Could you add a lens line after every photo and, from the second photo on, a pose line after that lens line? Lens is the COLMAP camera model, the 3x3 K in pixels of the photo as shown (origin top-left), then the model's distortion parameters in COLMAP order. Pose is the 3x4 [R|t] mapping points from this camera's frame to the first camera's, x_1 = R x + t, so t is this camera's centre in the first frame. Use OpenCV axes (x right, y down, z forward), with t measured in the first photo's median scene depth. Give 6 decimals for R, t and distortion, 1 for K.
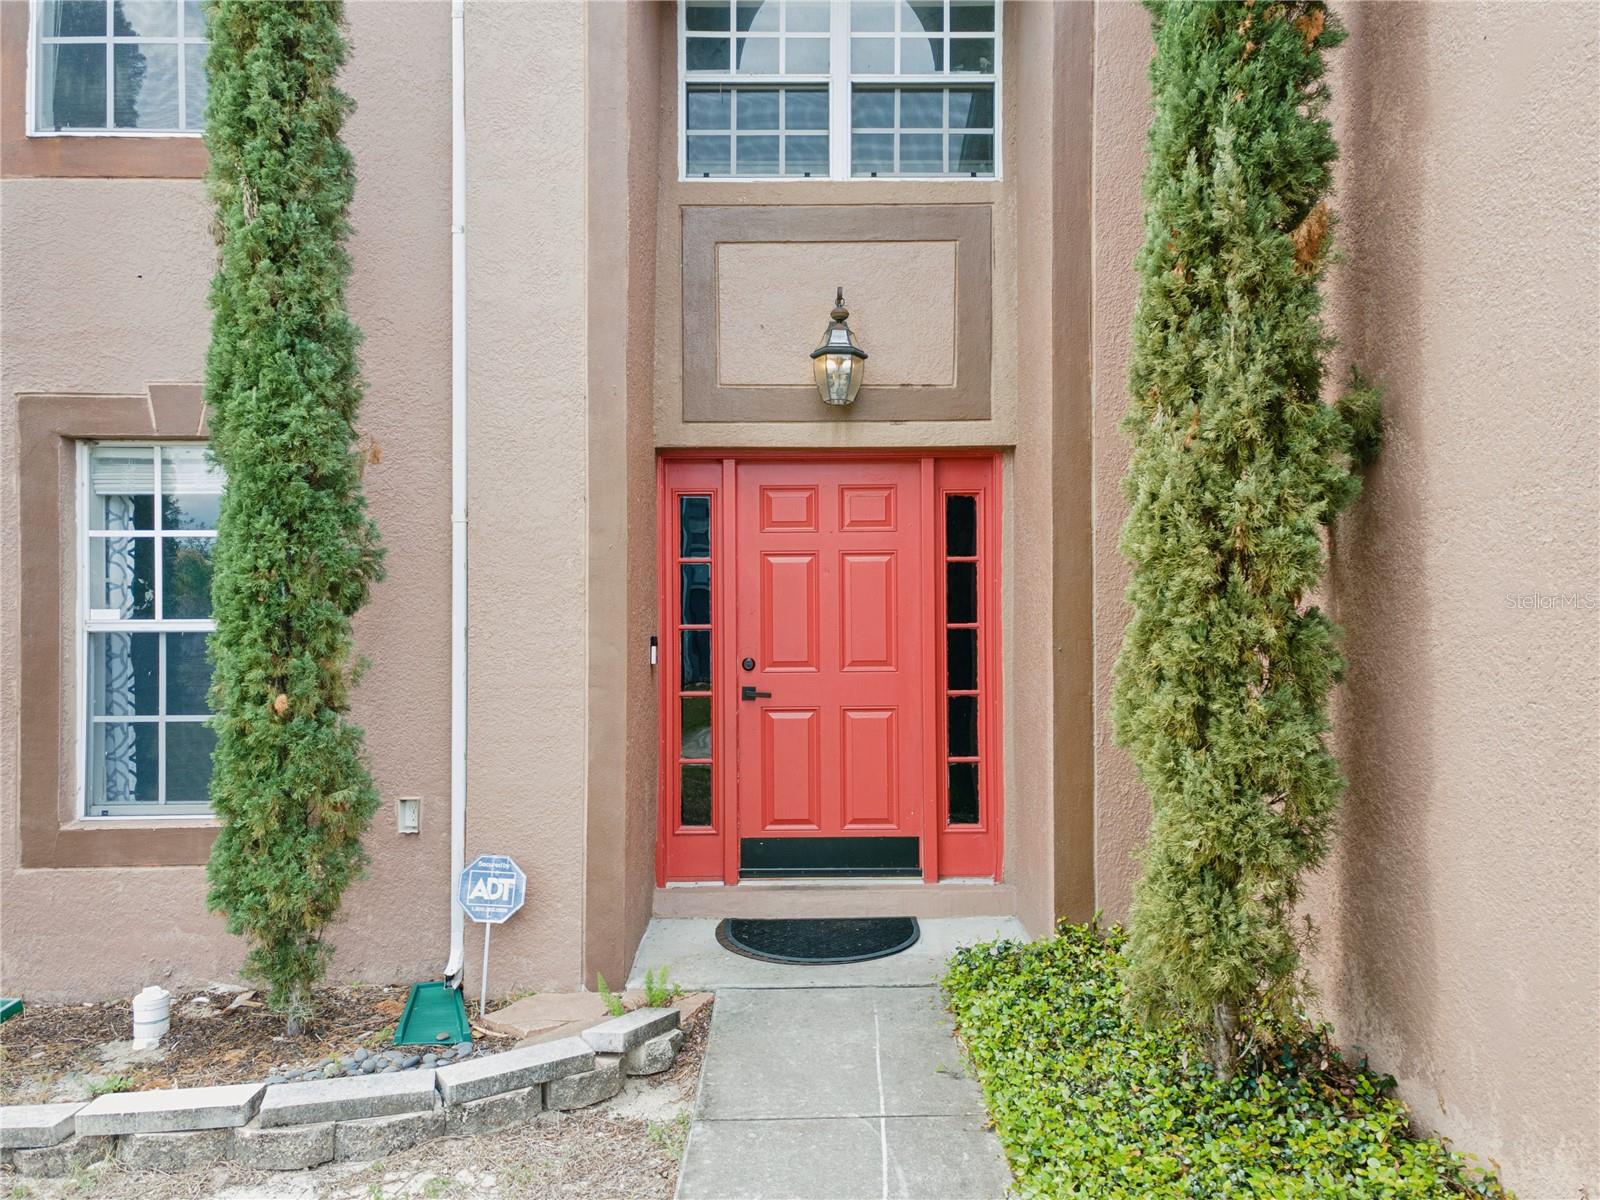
lens RADIAL K [[1182.5, 0, 797.5], [0, 1182.5, 605.5], [0, 0, 1]] dist [0.036310, 0.005484]
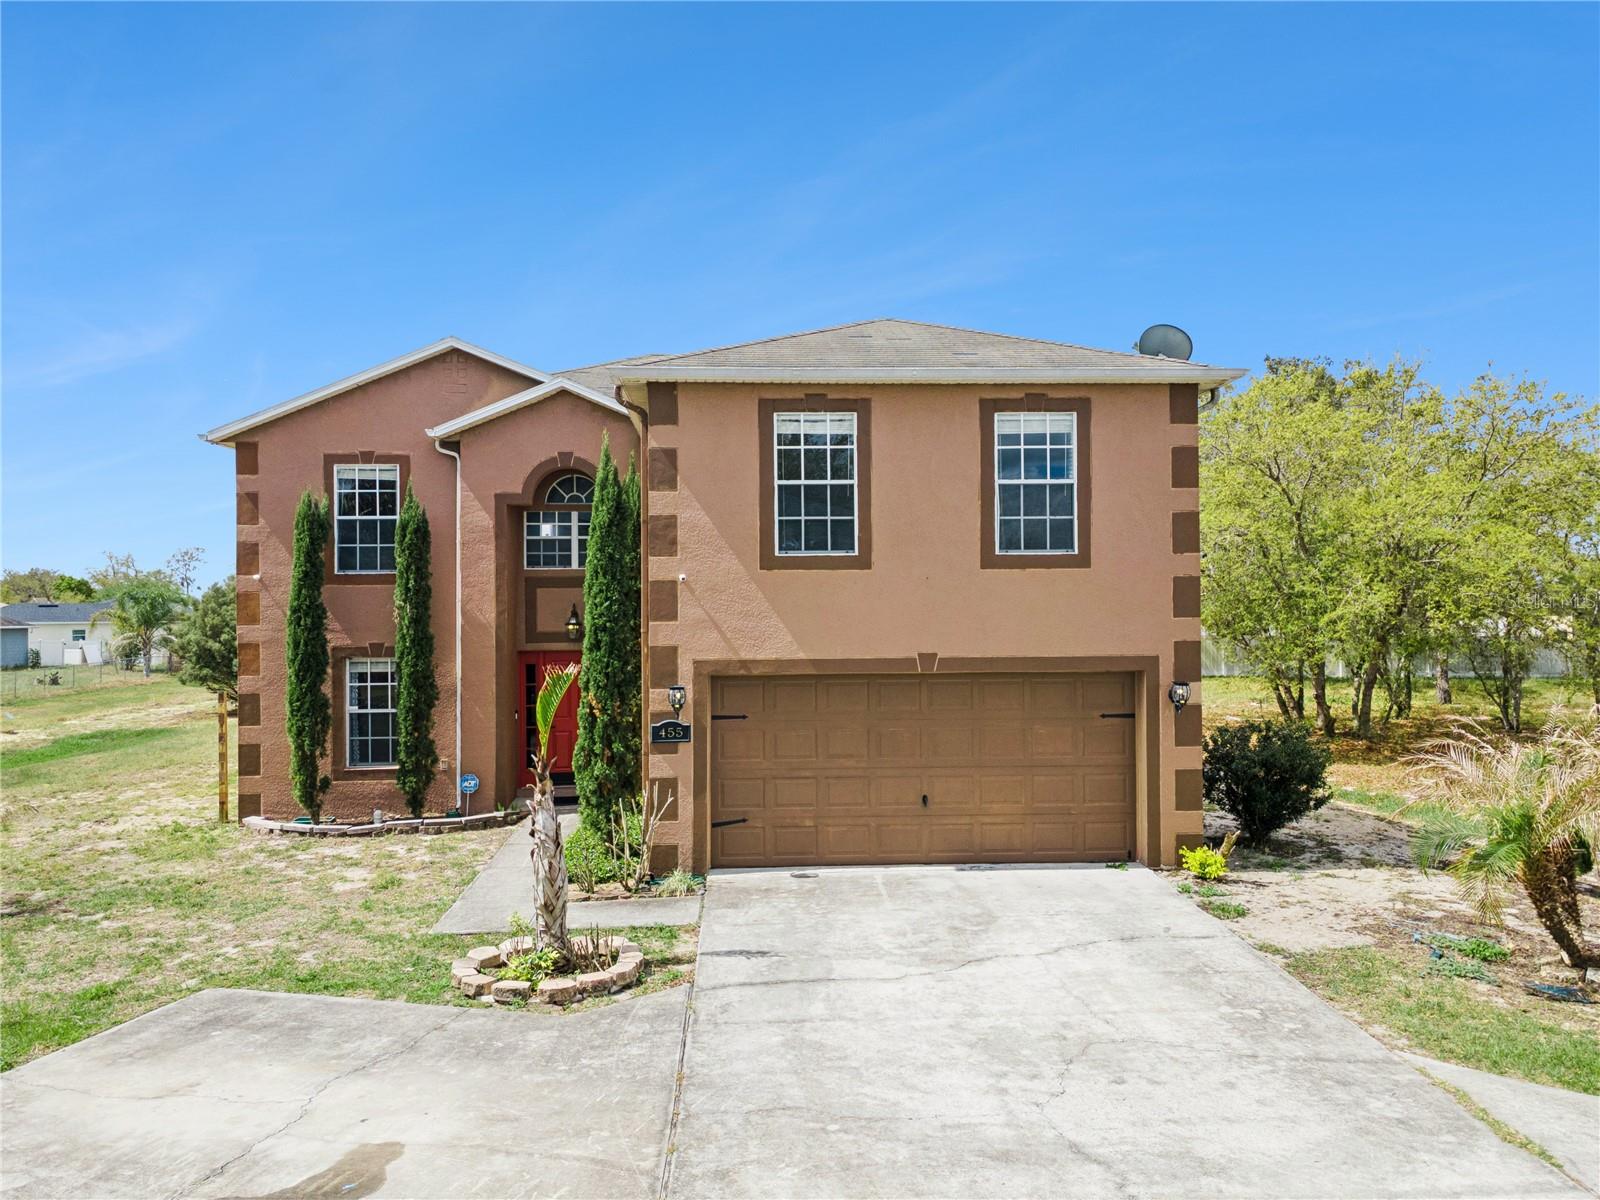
lens RADIAL K [[1173.7, 0, 800.0], [0, 1173.7, 600.0], [0, 0, 1]] dist [0.042937, 0.000003]
pose [[0.997559, -0.006003, 0.069569, 0.503794], [0.006203, 0.999977, -0.002662, -0.307237], [-0.069551, 0.003087, 0.997574, -2.663377]]
